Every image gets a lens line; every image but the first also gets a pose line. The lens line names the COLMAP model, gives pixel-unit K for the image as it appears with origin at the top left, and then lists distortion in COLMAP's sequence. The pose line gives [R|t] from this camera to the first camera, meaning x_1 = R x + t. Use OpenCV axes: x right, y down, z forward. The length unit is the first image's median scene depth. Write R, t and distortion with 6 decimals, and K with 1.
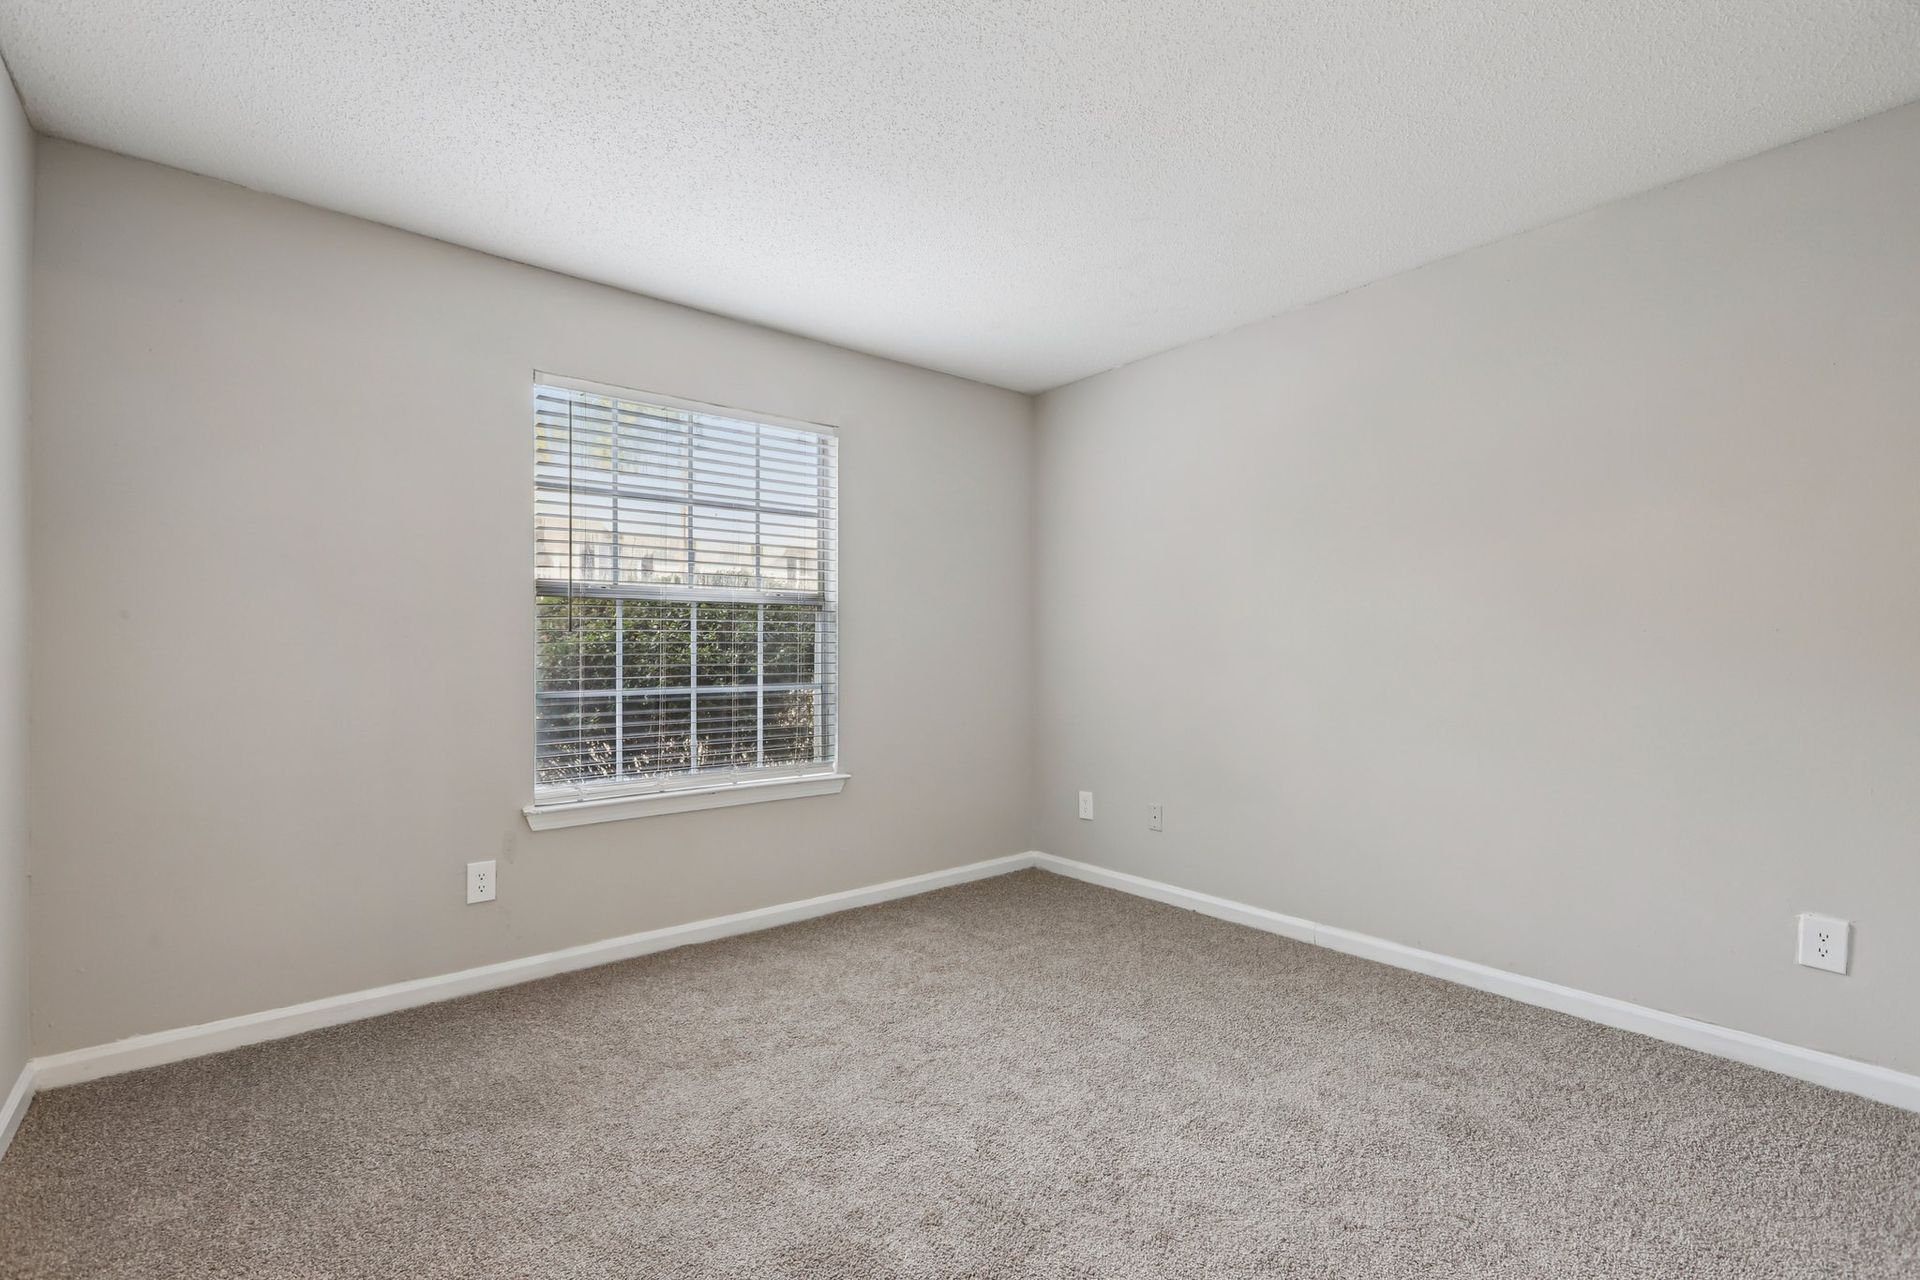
lens RADIAL K [[855.1, 0, 967.1], [0, 855.1, 651.4], [0, 0, 1]] dist [-0.002341, 0.000319]
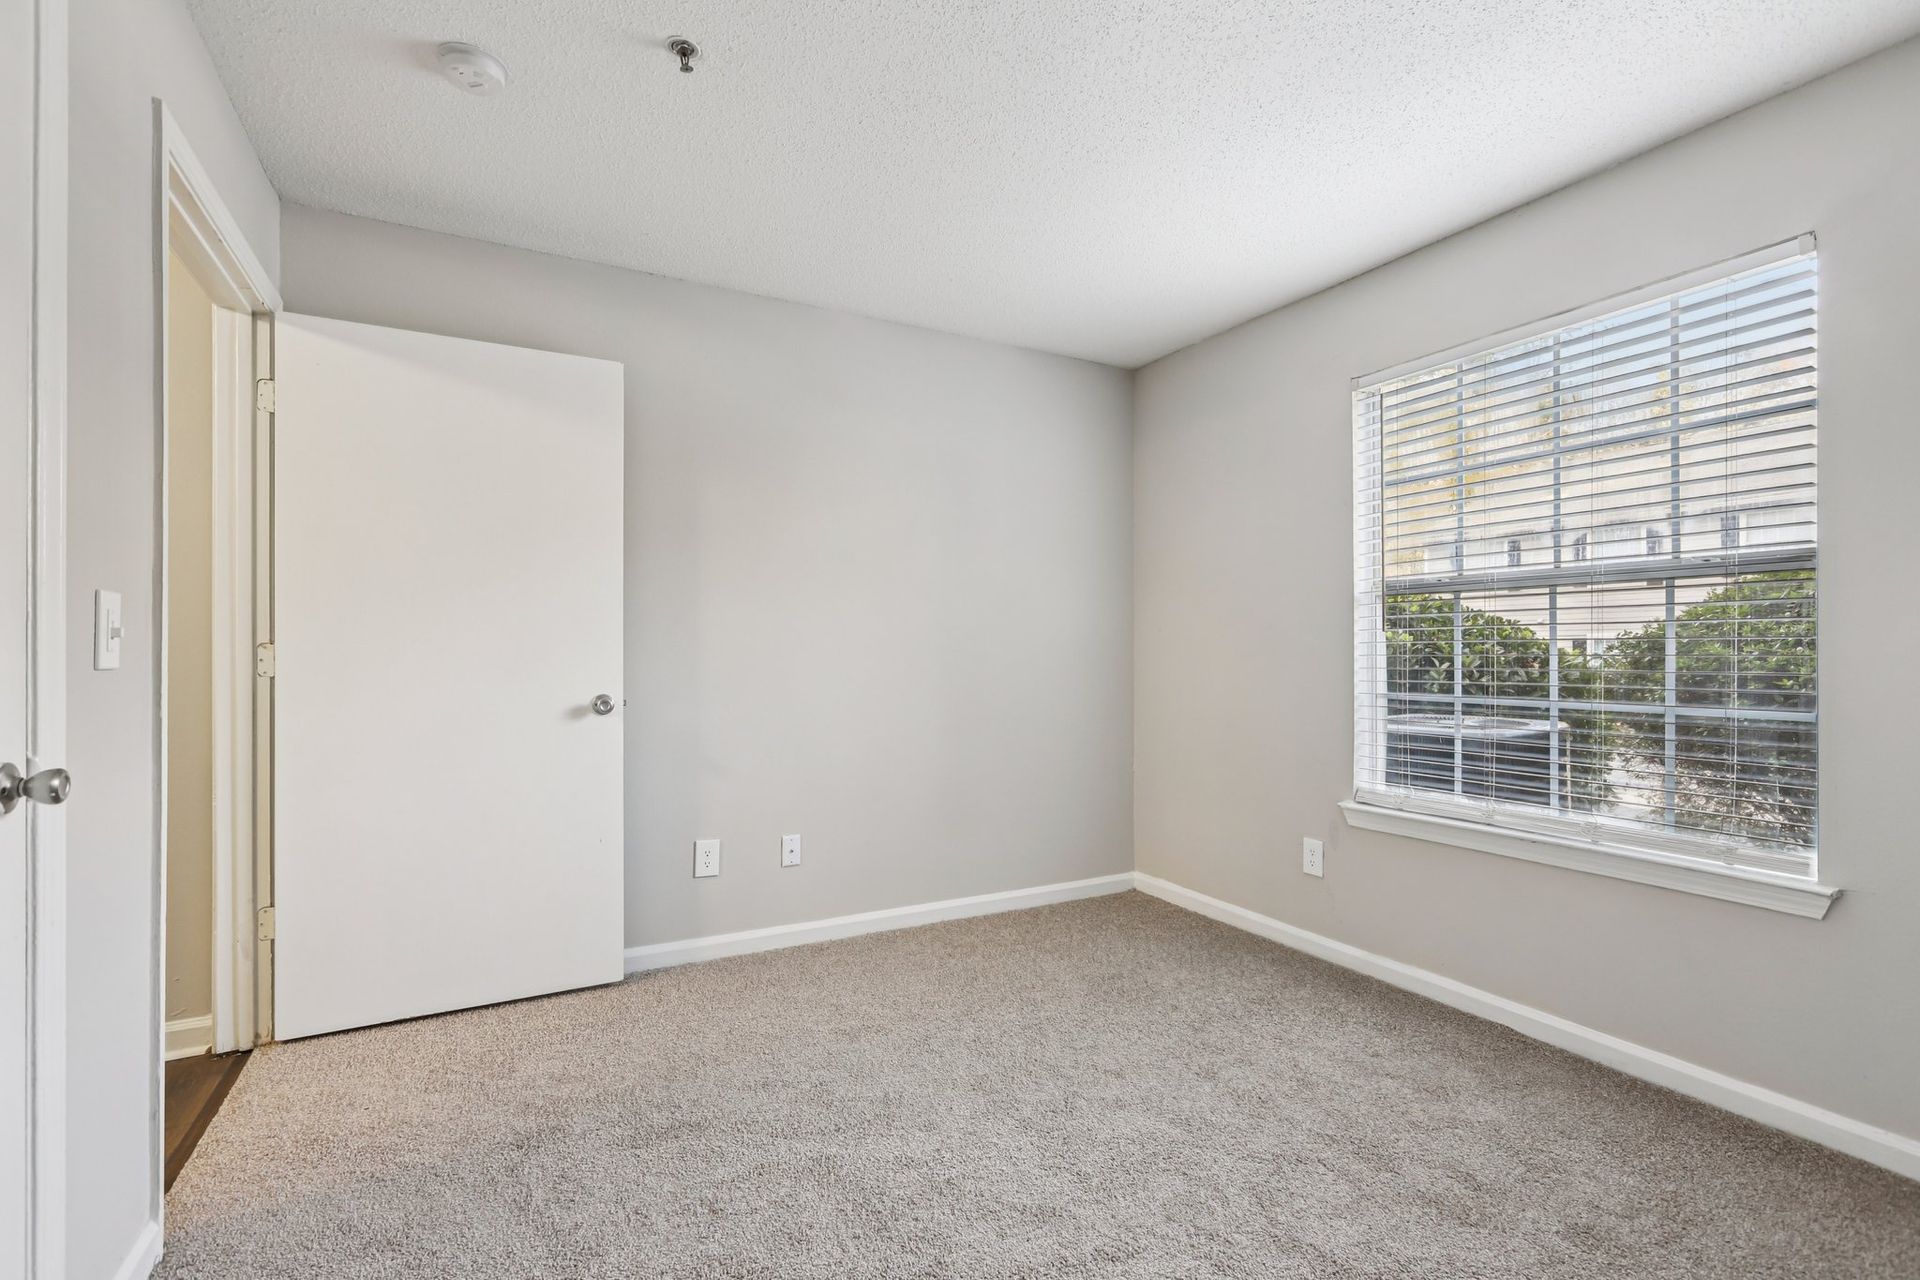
lens RADIAL K [[855.1, 0, 967.1], [0, 855.1, 651.4], [0, 0, 1]] dist [-0.002341, 0.000319]
pose [[-0.179594, -0.001958, -0.983739, 0.541622], [-0.006444, 0.999979, -0.000814, 0.003770], [0.983720, 0.006193, -0.179602, 0.666997]]
